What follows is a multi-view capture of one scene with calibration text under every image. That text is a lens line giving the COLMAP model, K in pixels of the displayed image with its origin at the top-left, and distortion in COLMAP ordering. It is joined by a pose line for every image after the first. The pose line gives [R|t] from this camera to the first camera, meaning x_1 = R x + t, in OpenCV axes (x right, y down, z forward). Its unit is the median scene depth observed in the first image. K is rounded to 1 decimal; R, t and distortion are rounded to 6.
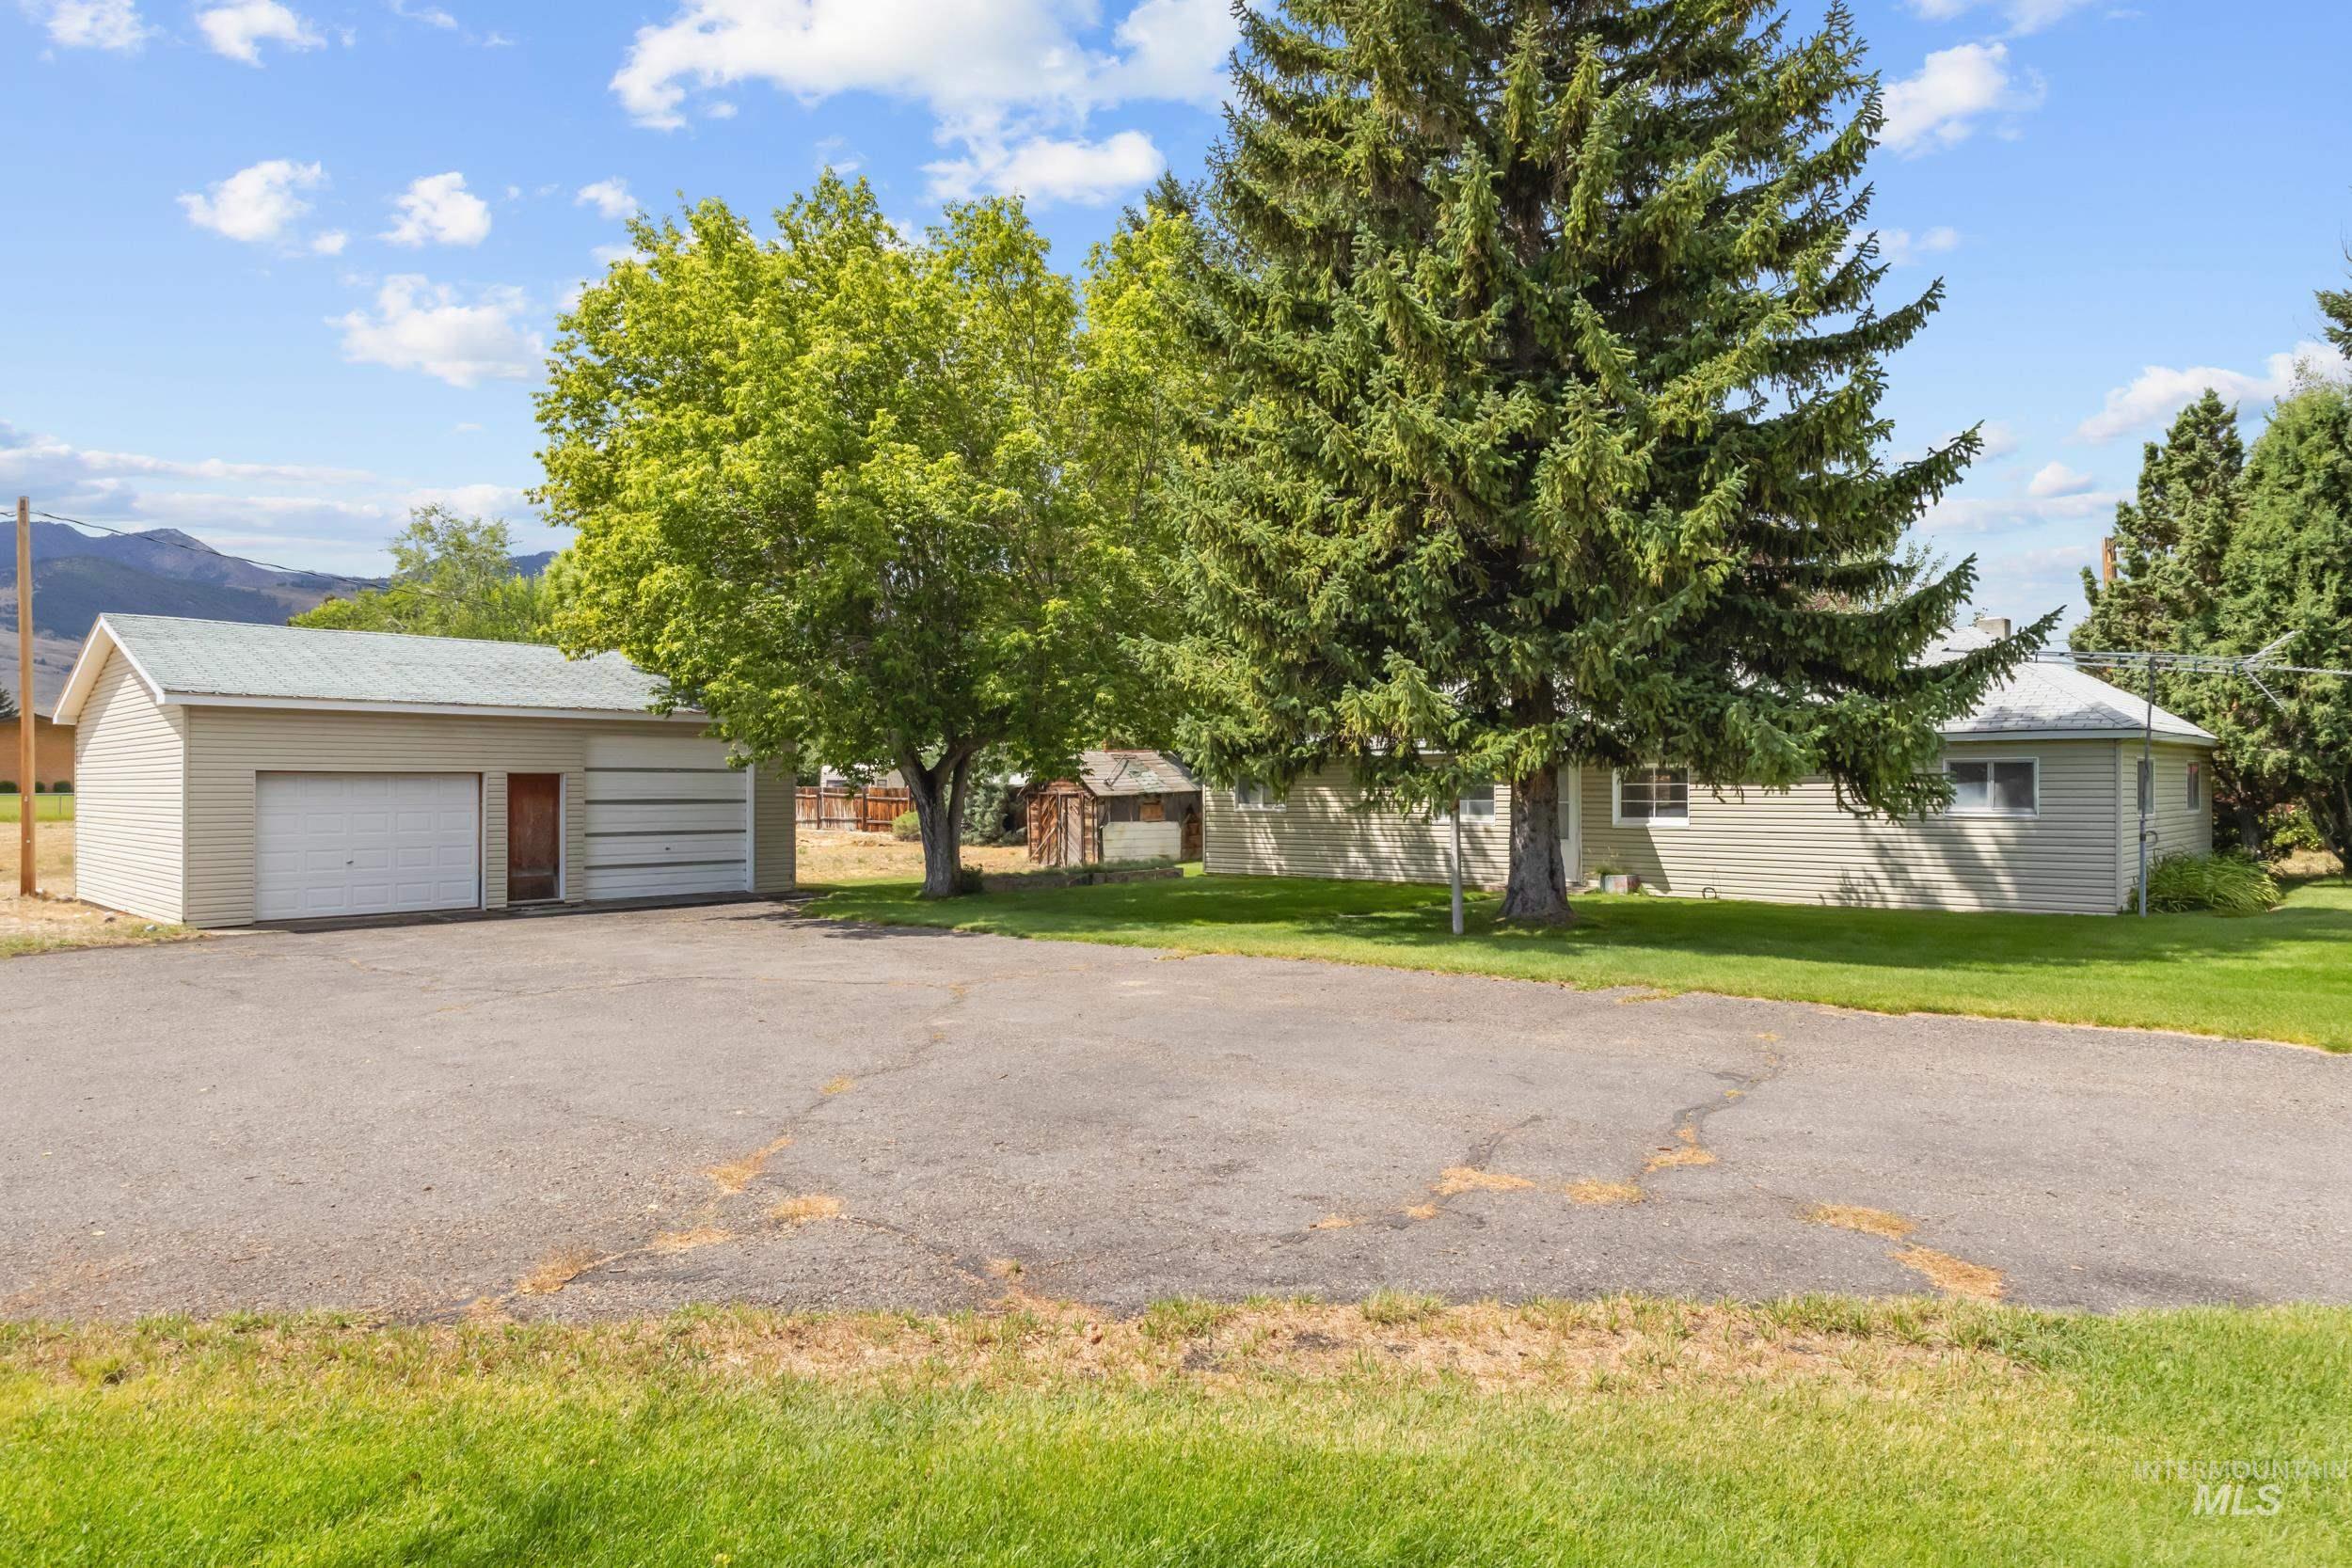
lens RADIAL K [[1425.6, 0, 1182.3], [0, 1425.6, 788.5], [0, 0, 1]] dist [-0.001243, 0.000746]
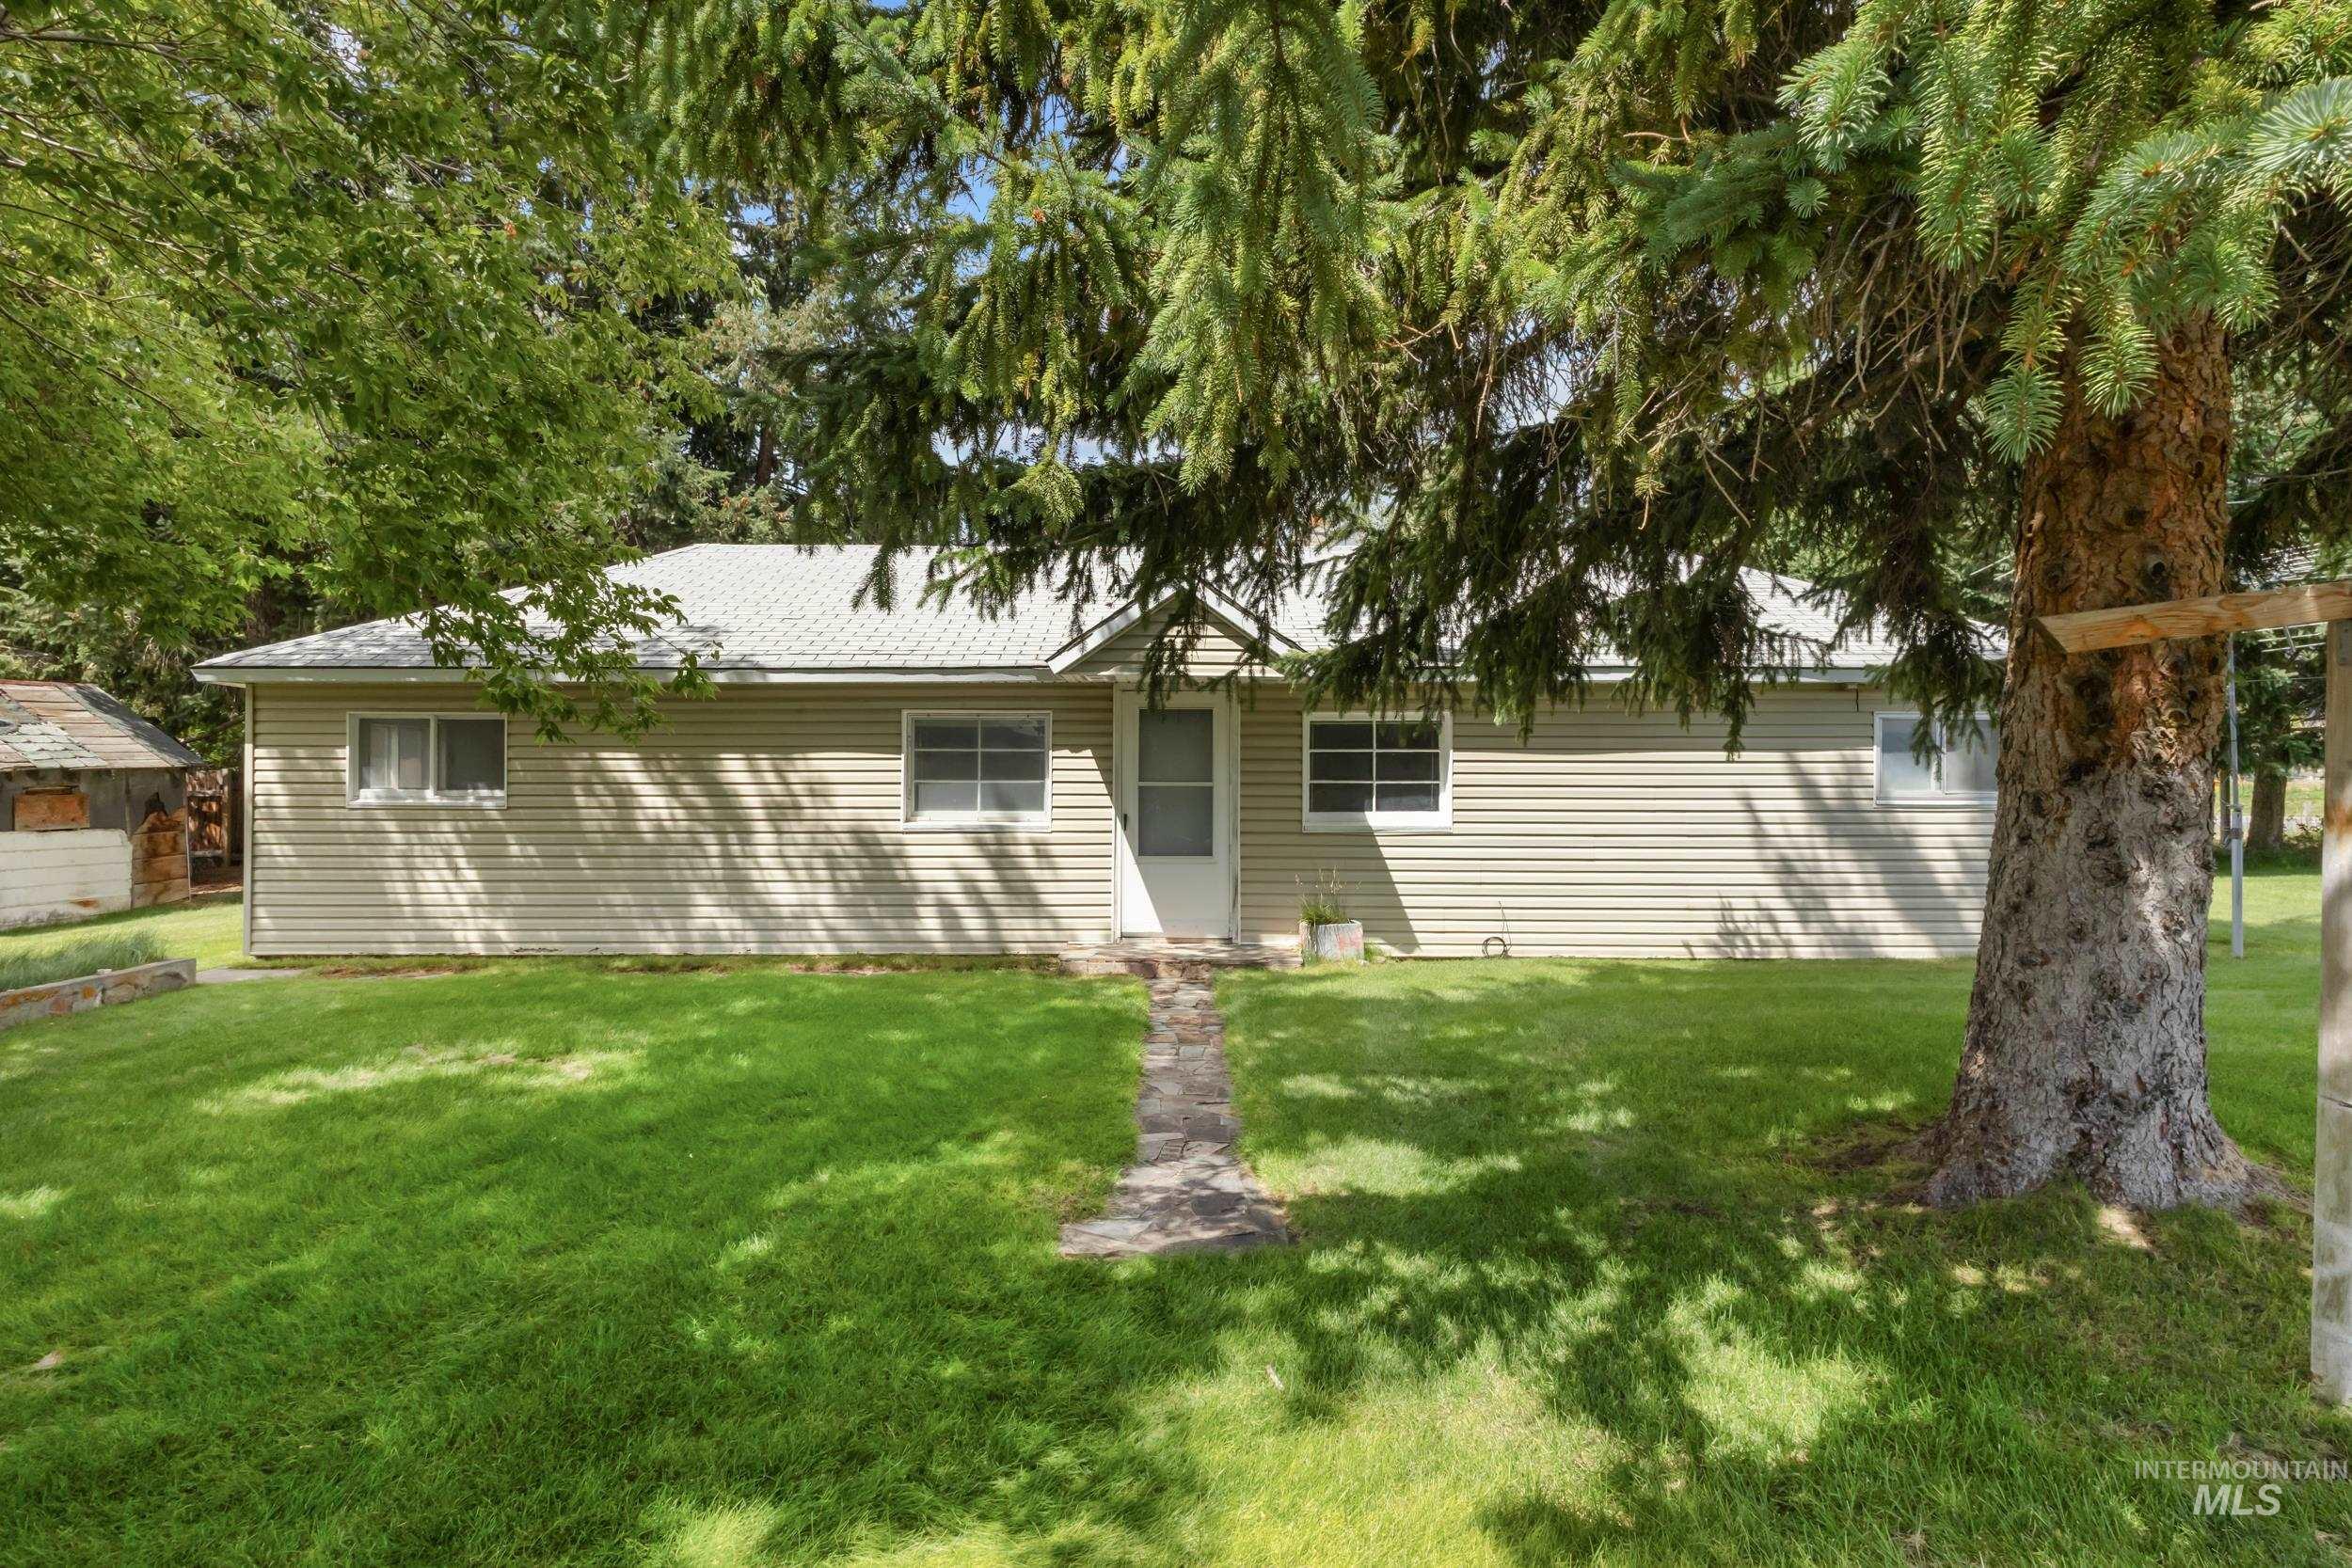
lens RADIAL K [[1211.9, 0, 1183.1], [0, 1211.9, 762.2], [0, 0, 1]] dist [0.014523, -0.000319]
pose [[0.729410, 0.004046, 0.684065, -0.039479], [-0.001578, 0.999990, -0.004233, 0.003386], [-0.684075, 0.002008, 0.729409, 0.714274]]
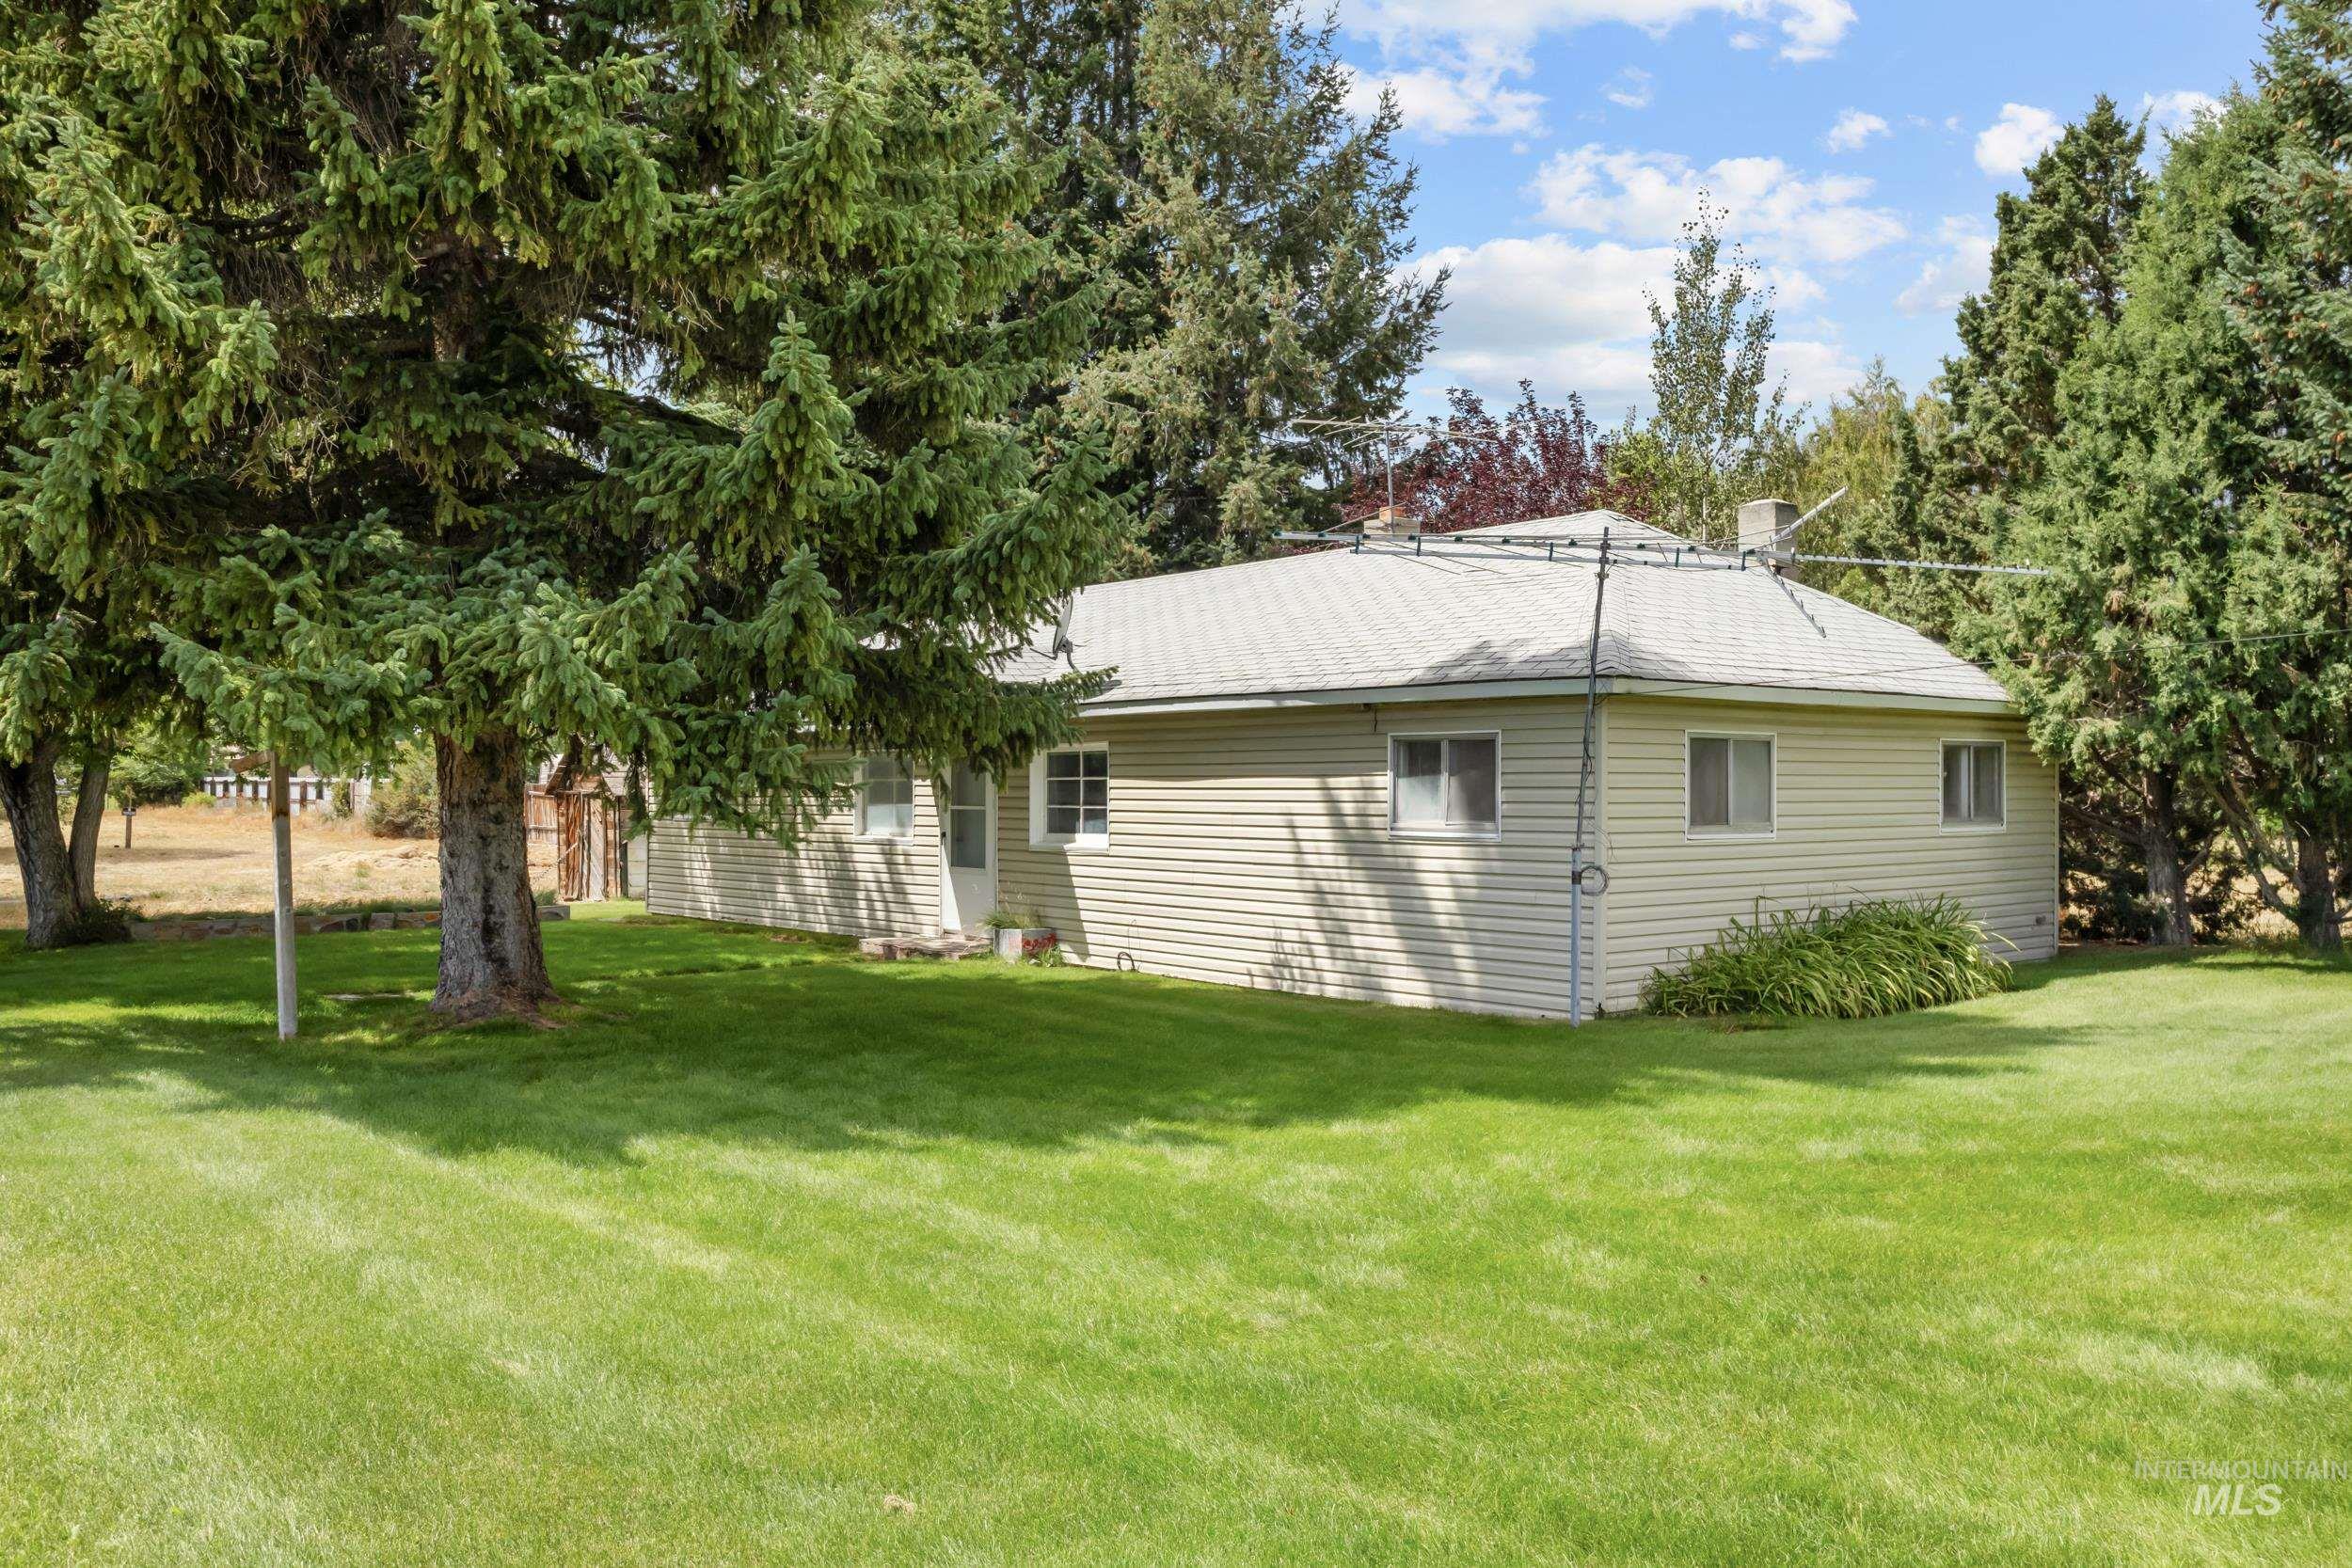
lens RADIAL K [[1894.9, 0, 1175.4], [0, 1894.9, 783.7], [0, 0, 1]] dist [-0.056158, 0.005820]
pose [[0.989737, 0.004997, -0.142812, 0.484630], [-0.005694, 0.999974, -0.004469, 0.002622], [0.142786, 0.005236, 0.989740, 0.217349]]
